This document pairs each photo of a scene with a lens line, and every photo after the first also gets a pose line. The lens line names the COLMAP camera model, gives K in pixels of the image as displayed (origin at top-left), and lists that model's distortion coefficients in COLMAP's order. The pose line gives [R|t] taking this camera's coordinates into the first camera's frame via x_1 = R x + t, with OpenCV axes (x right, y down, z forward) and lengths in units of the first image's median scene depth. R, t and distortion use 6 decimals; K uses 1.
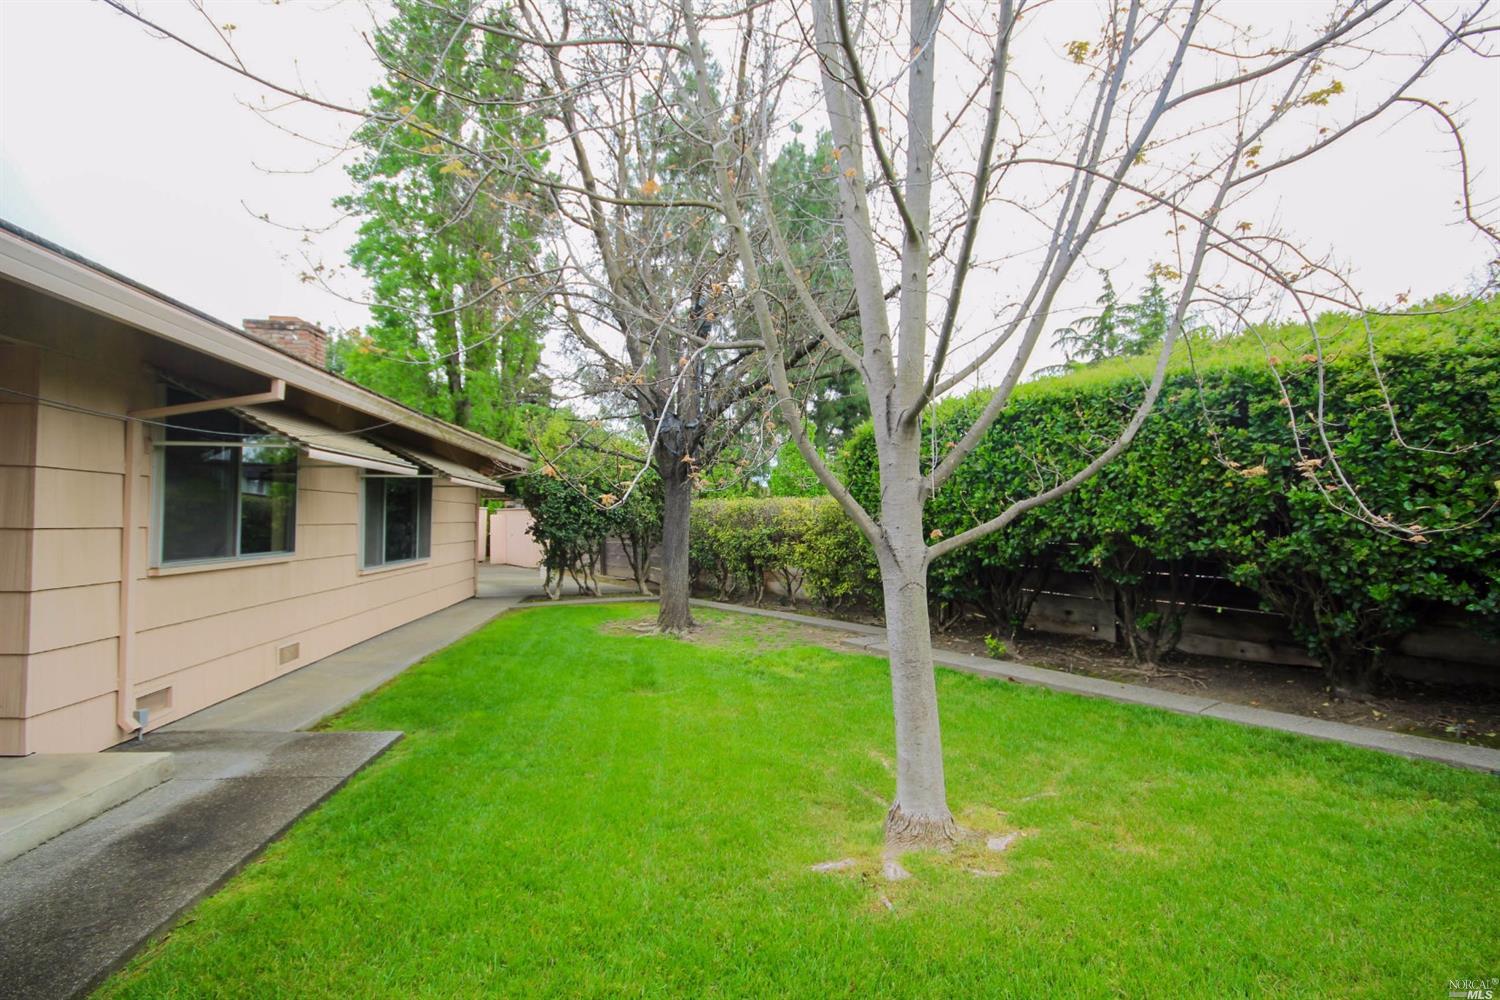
lens RADIAL K [[695.8, 0, 750.0], [0, 695.8, 500.0], [0, 0, 1]] dist [-0.000594, -0.000411]
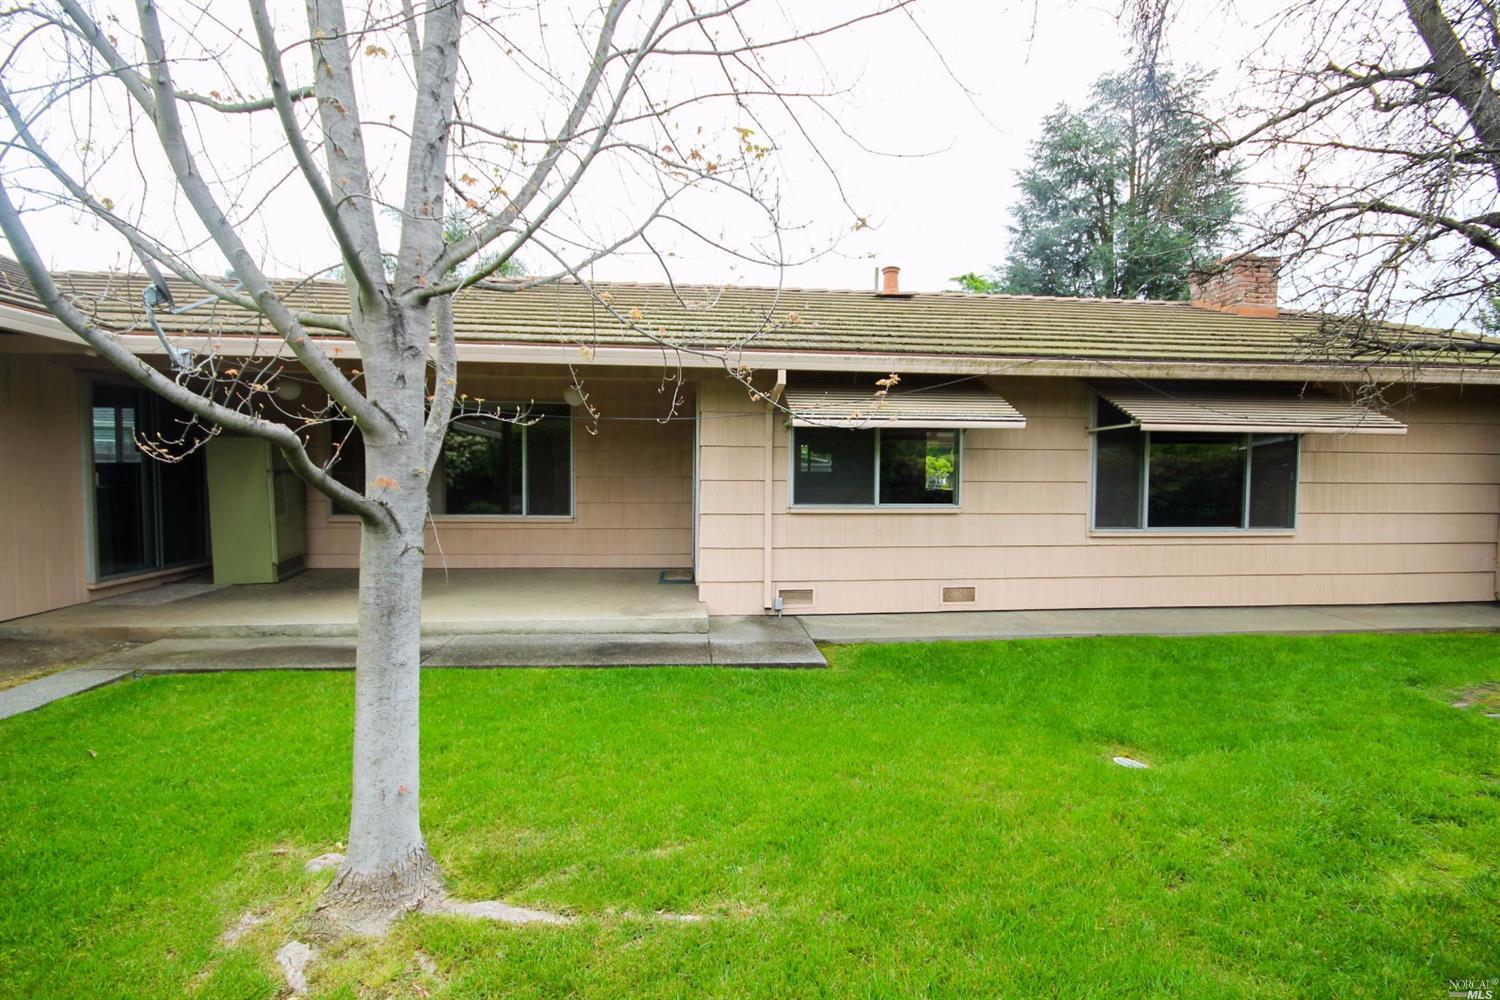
lens RADIAL K [[691.5, 0, 753.5], [0, 691.5, 504.8], [0, 0, 1]] dist [-0.001825, -0.000477]
pose [[-0.024850, 0.033790, -0.999120, 0.591469], [0.025377, 0.999128, 0.033159, 0.037412], [0.999369, -0.024531, -0.025686, 0.885365]]
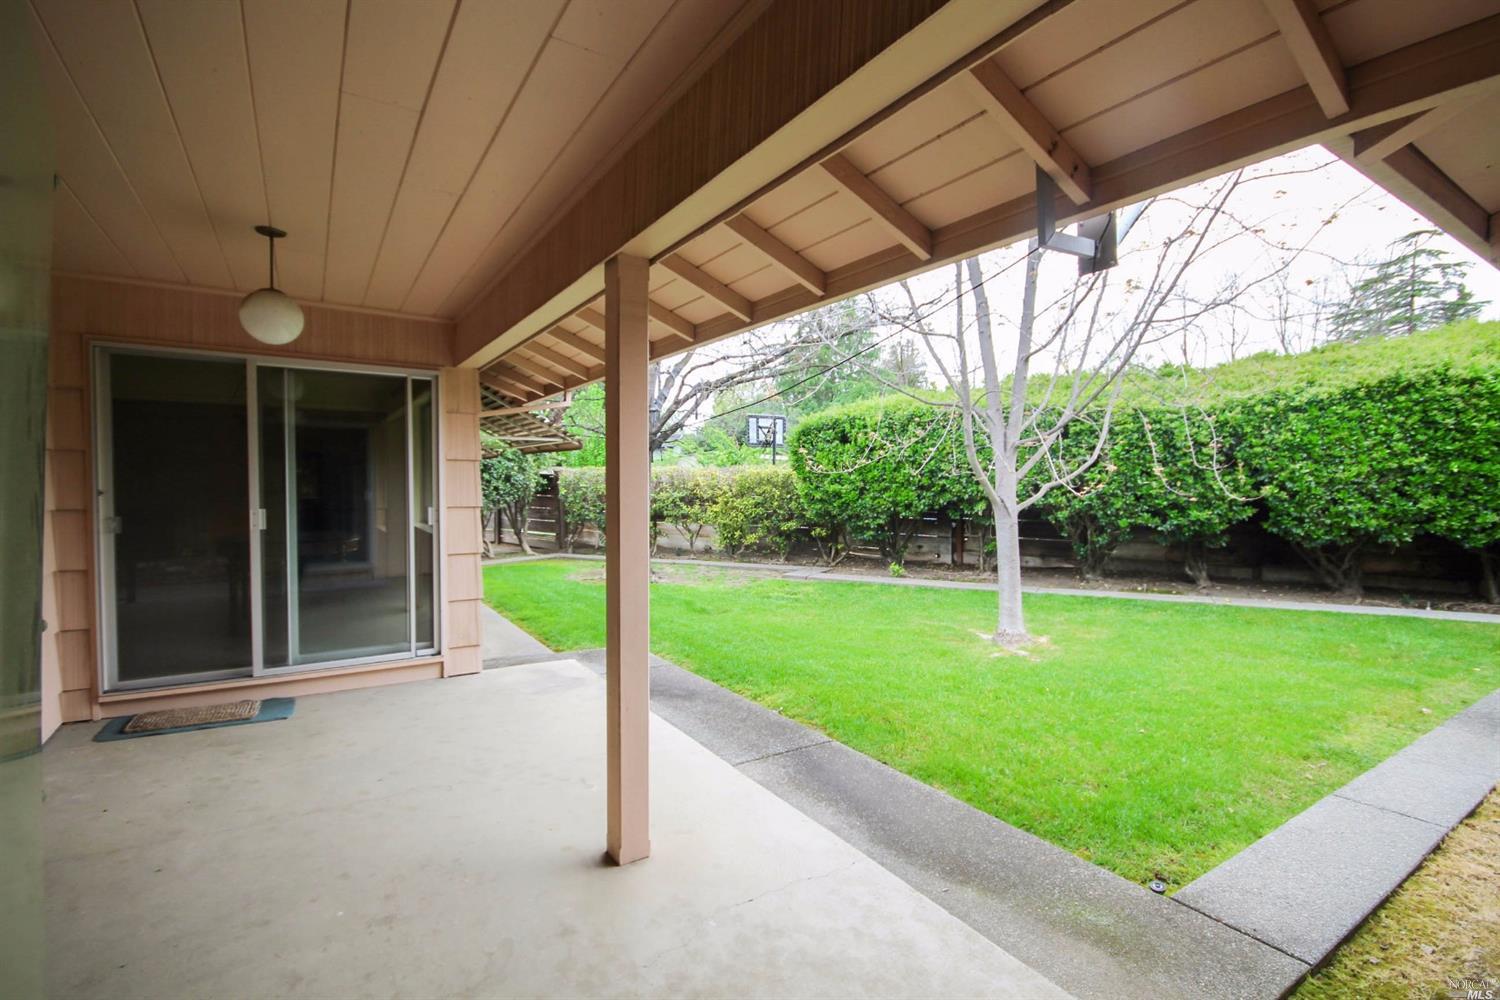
lens RADIAL K [[691.5, 0, 753.5], [0, 691.5, 504.8], [0, 0, 1]] dist [-0.001825, -0.000477]
pose [[0.905970, -0.021123, 0.422814, -0.833707], [-0.007808, 0.997751, 0.066577, -0.042974], [-0.423270, -0.063618, 0.903767, -0.333388]]
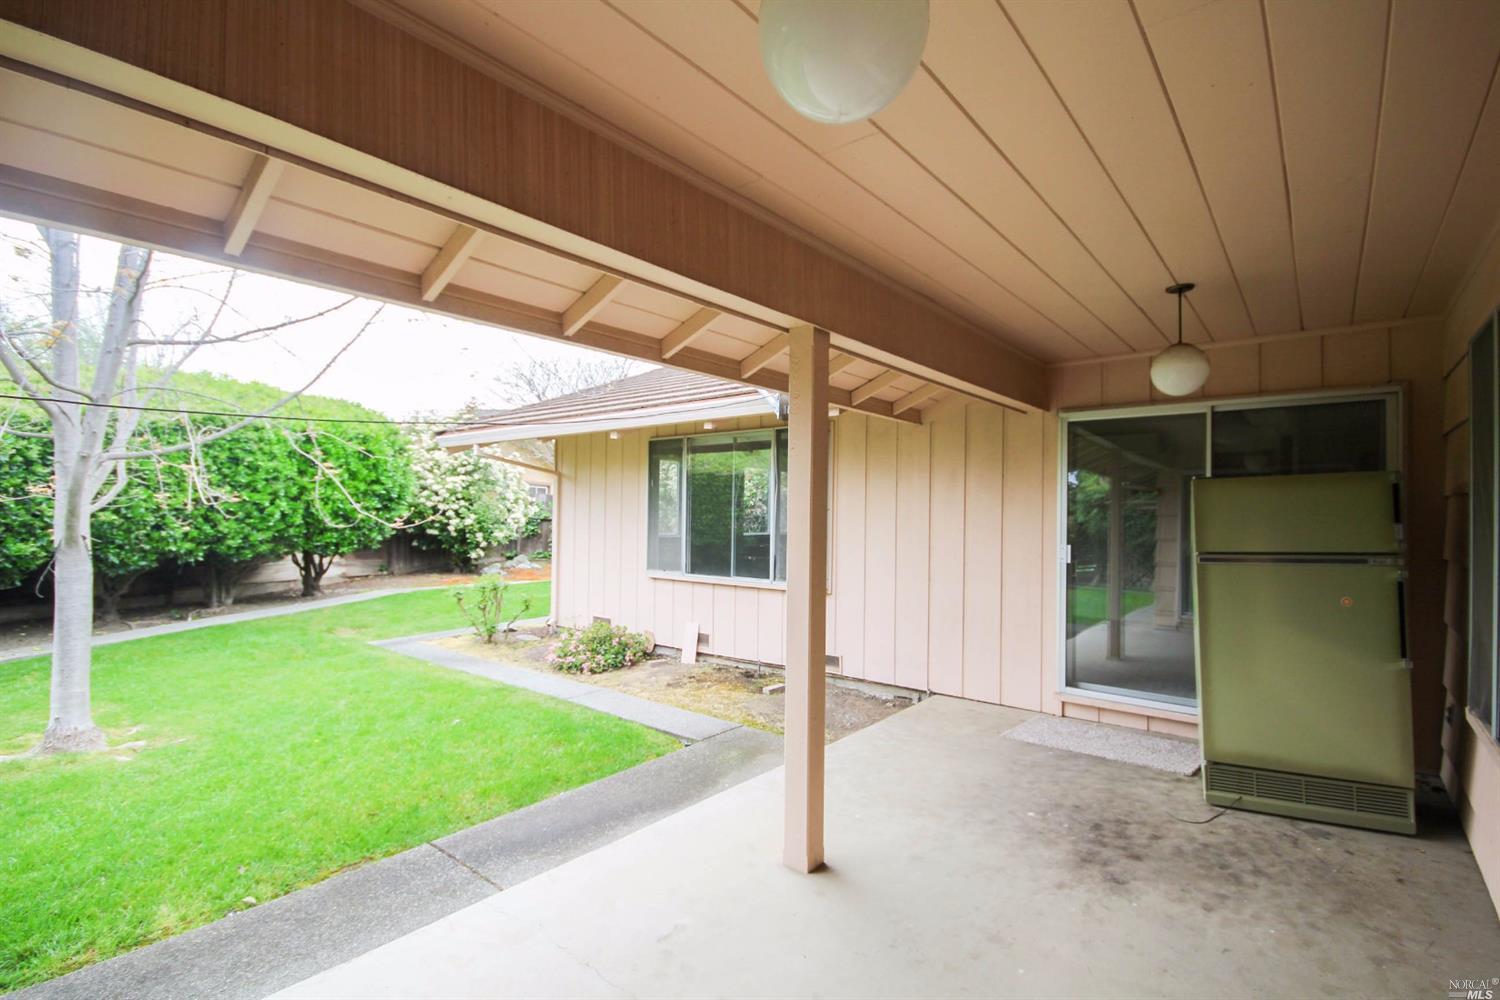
lens RADIAL K [[695.2, 0, 751.3], [0, 695.2, 503.9], [0, 0, 1]] dist [-0.008960, -0.000664]
pose [[-0.677207, -0.008831, 0.735739, -1.095637], [-0.041097, 0.998821, -0.025838, -0.026117], [-0.734644, -0.047734, -0.676772, 0.596864]]
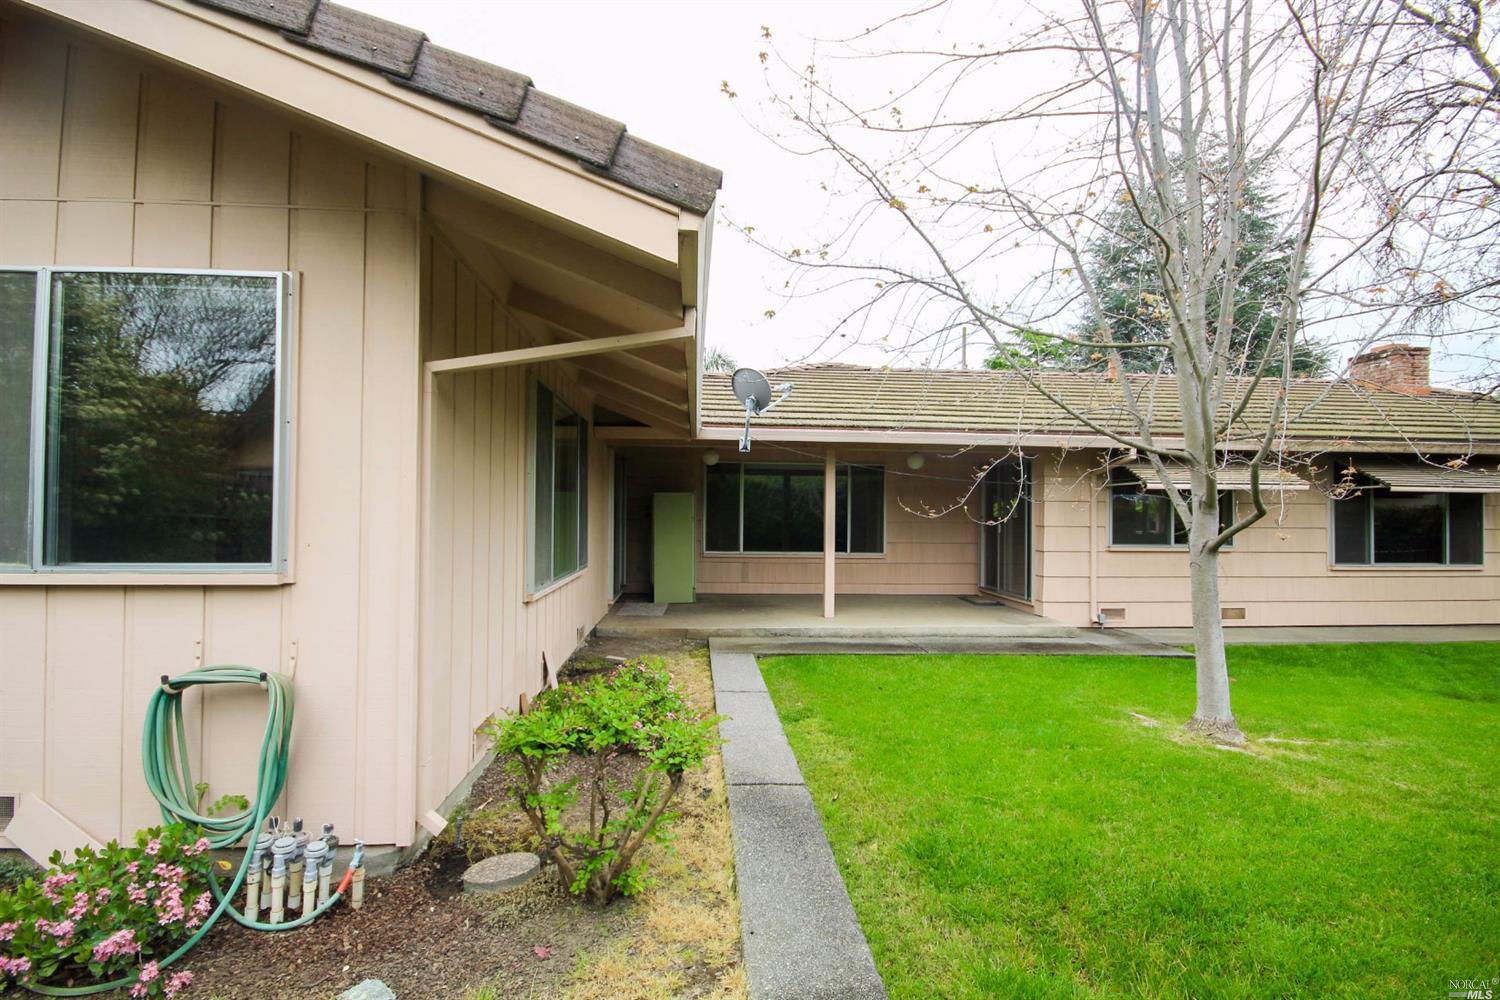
lens RADIAL K [[691.5, 0, 753.5], [0, 691.5, 504.8], [0, 0, 1]] dist [-0.001825, -0.000477]
pose [[-0.052115, -0.027247, -0.998269, 1.109639], [0.022450, 0.999343, -0.028448, 0.009427], [0.998389, -0.023894, -0.051470, 0.071316]]
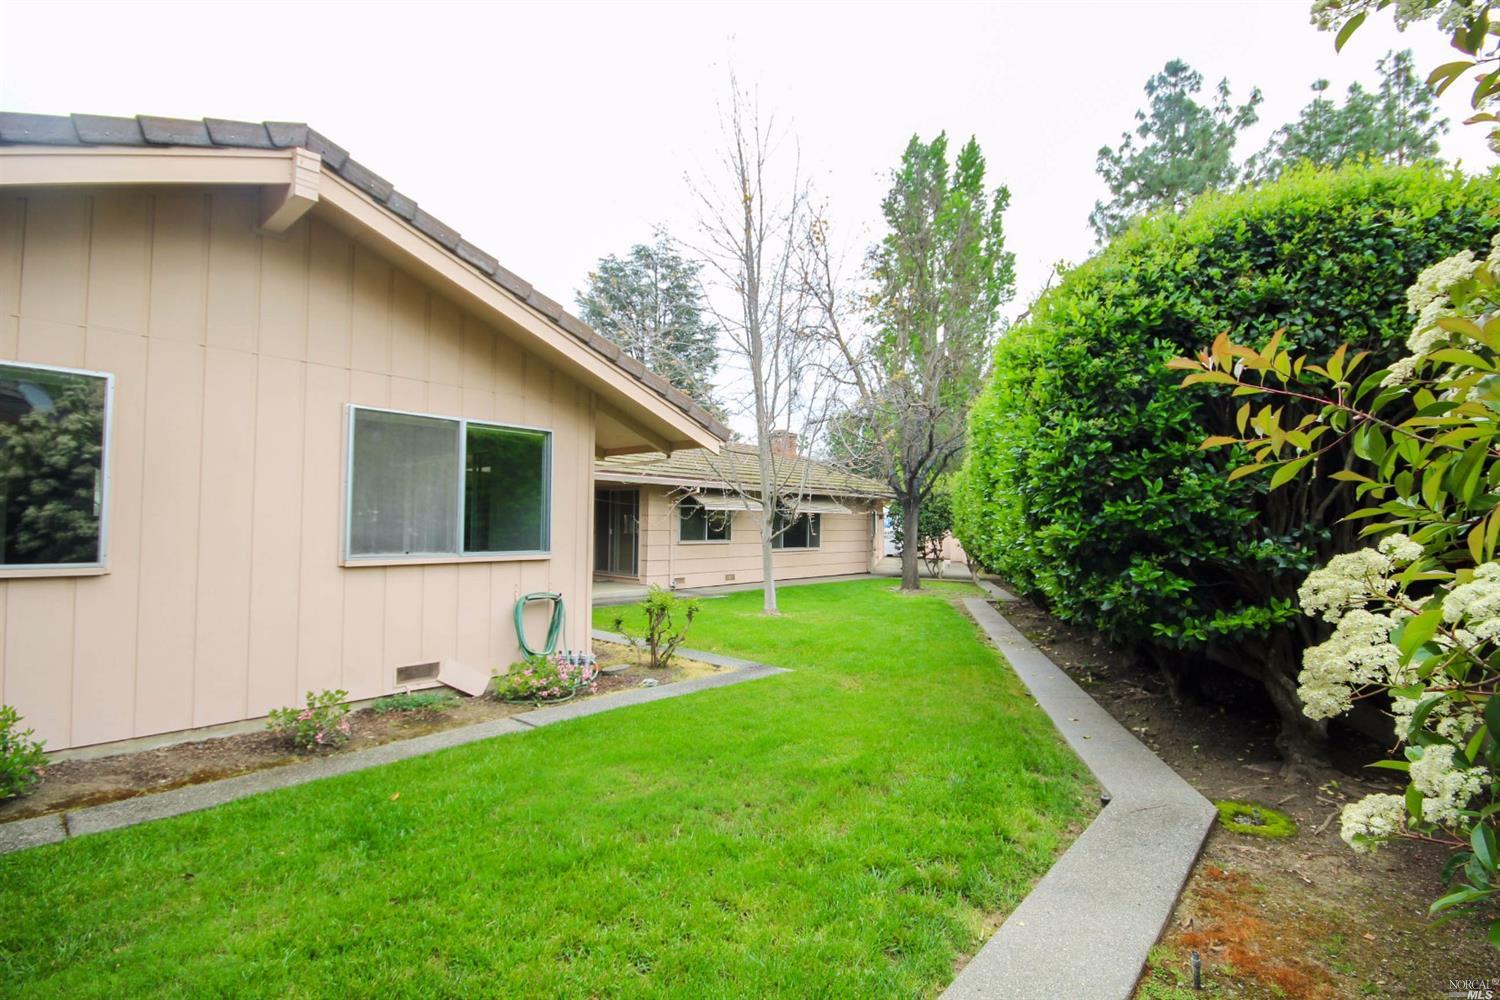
lens RADIAL K [[691.5, 0, 753.5], [0, 691.5, 504.8], [0, 0, 1]] dist [-0.001825, -0.000477]
pose [[0.658758, -0.023205, -0.751997, 1.839025], [0.018514, 0.999722, -0.014631, -0.027768], [0.752127, -0.004285, 0.659004, -0.916961]]
